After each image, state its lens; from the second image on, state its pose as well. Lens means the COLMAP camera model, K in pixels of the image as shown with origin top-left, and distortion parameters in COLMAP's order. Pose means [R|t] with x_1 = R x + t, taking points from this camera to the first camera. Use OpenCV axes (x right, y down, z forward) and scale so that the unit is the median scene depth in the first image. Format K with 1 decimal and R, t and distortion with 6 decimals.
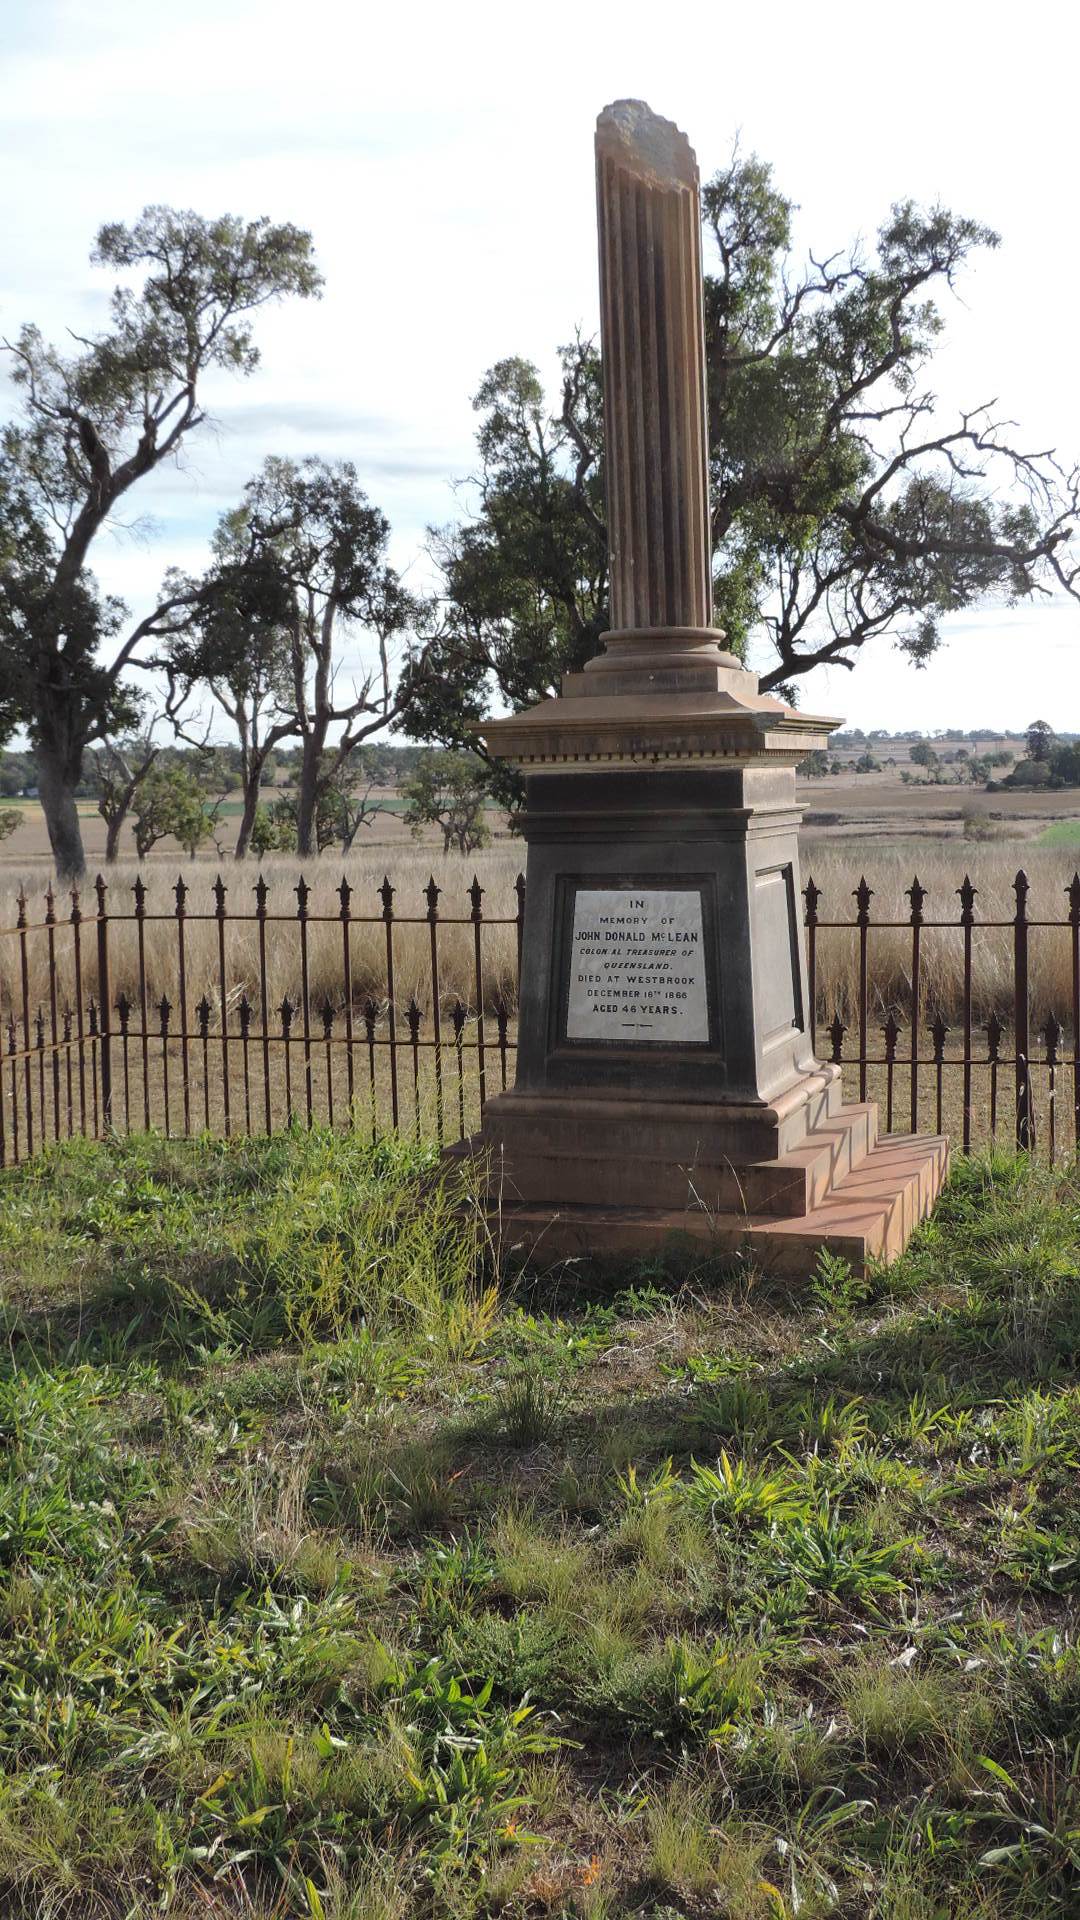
lens RADIAL K [[1959.7, 0, 538.8], [0, 1959.7, 894.0], [0, 0, 1]] dist [-0.013057, -0.003736]
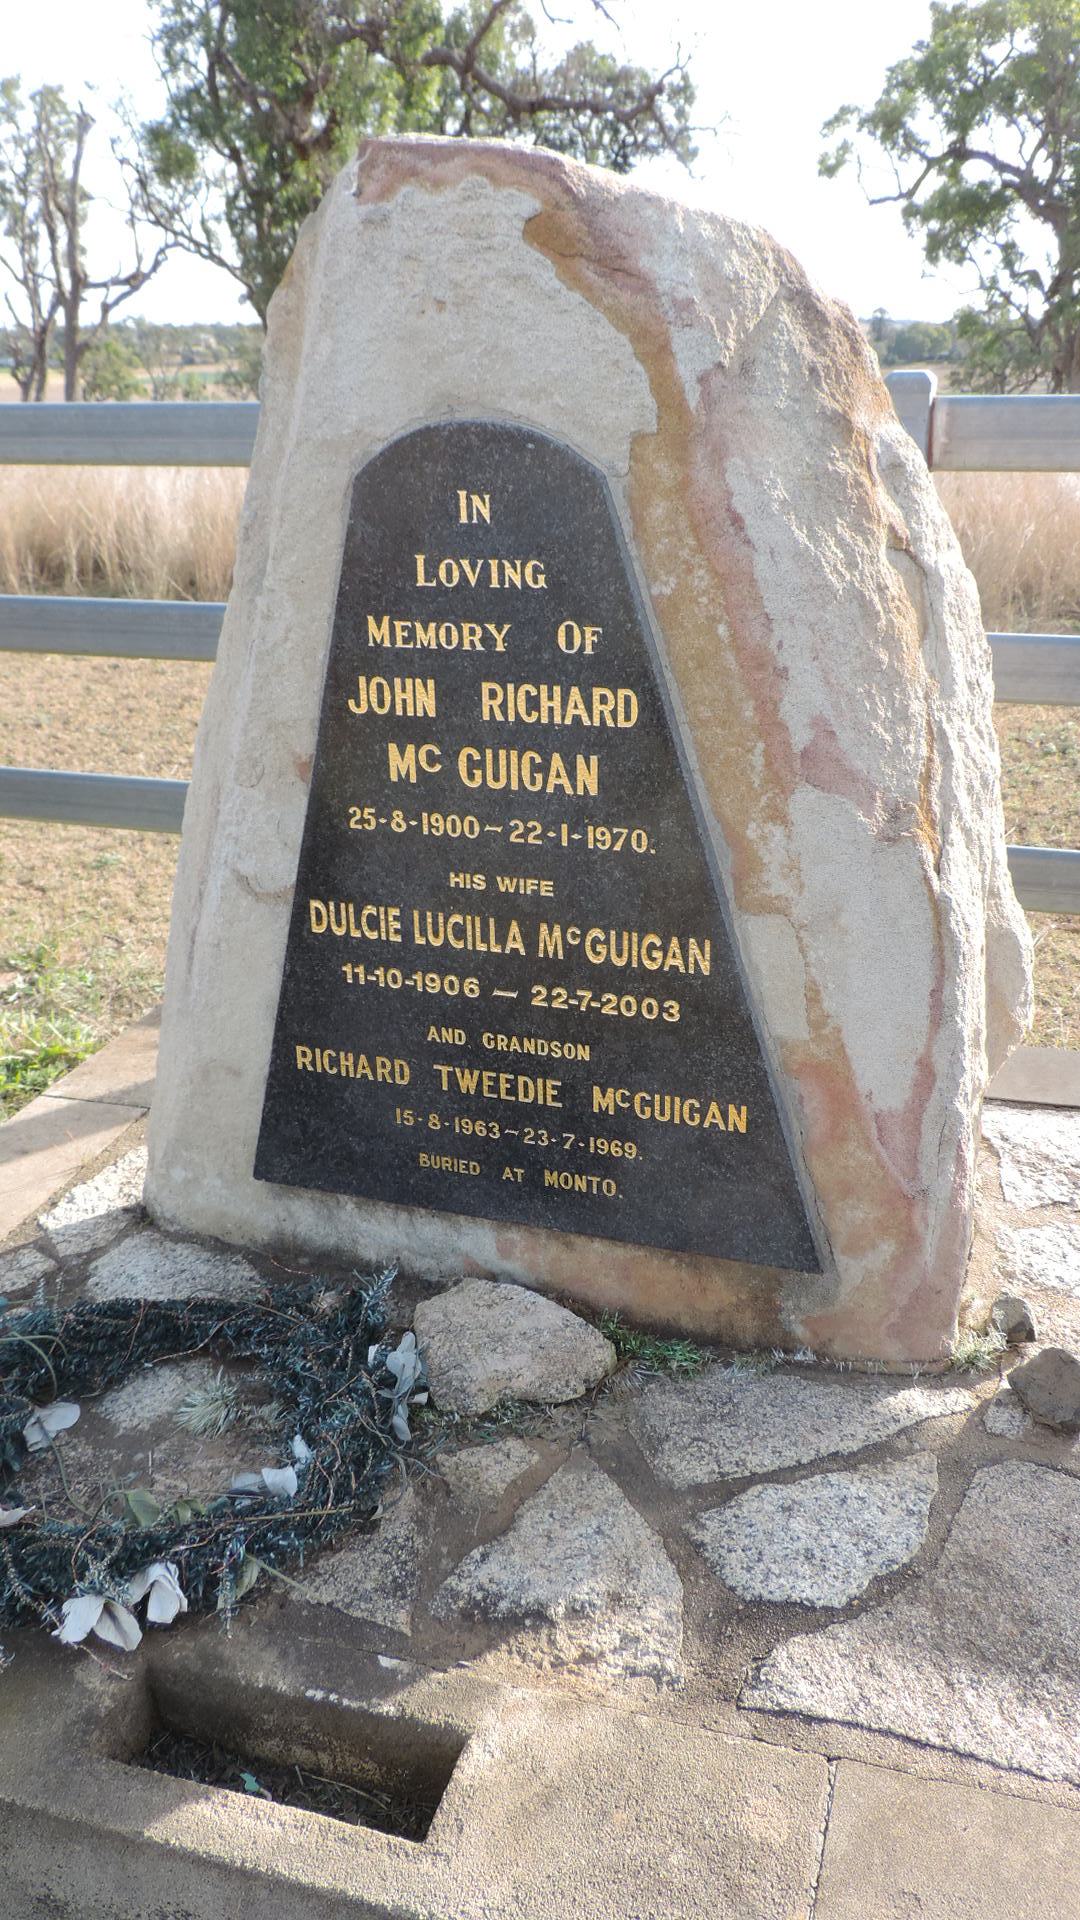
lens RADIAL K [[1510.9, 0, 556.6], [0, 1510.9, 906.6], [0, 0, 1]] dist [-0.010011, -0.003963]
pose [[0.999135, -0.005867, 0.041166, 0.183468], [-0.006226, 0.957732, 0.287595, 0.000570], [-0.041113, -0.287602, 0.956867, 0.120218]]
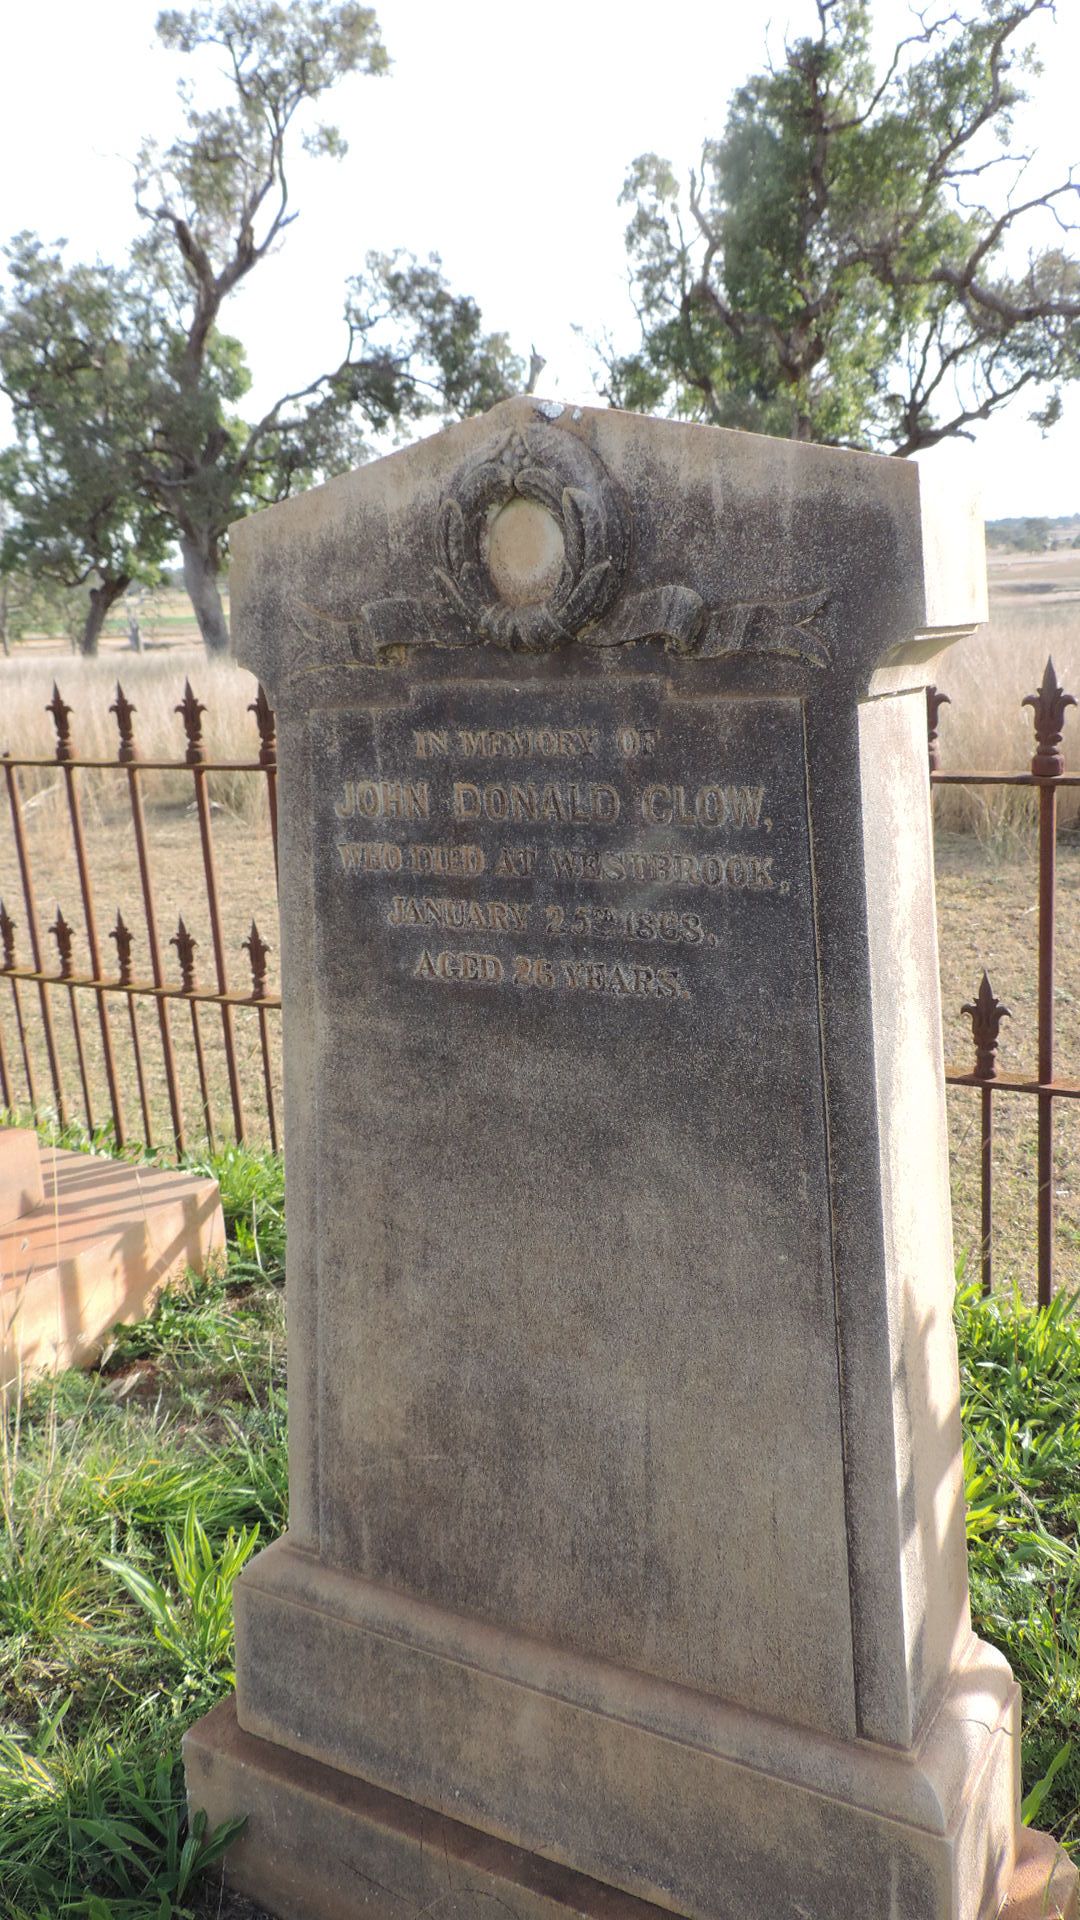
lens RADIAL K [[1510.9, 0, 556.6], [0, 1510.9, 906.6], [0, 0, 1]] dist [-0.010011, -0.003963]
pose [[0.985895, 0.006882, -0.167224, 0.090675], [0.020353, 0.986808, 0.160610, -0.003056], [0.166123, -0.161748, 0.972749, 0.155659]]
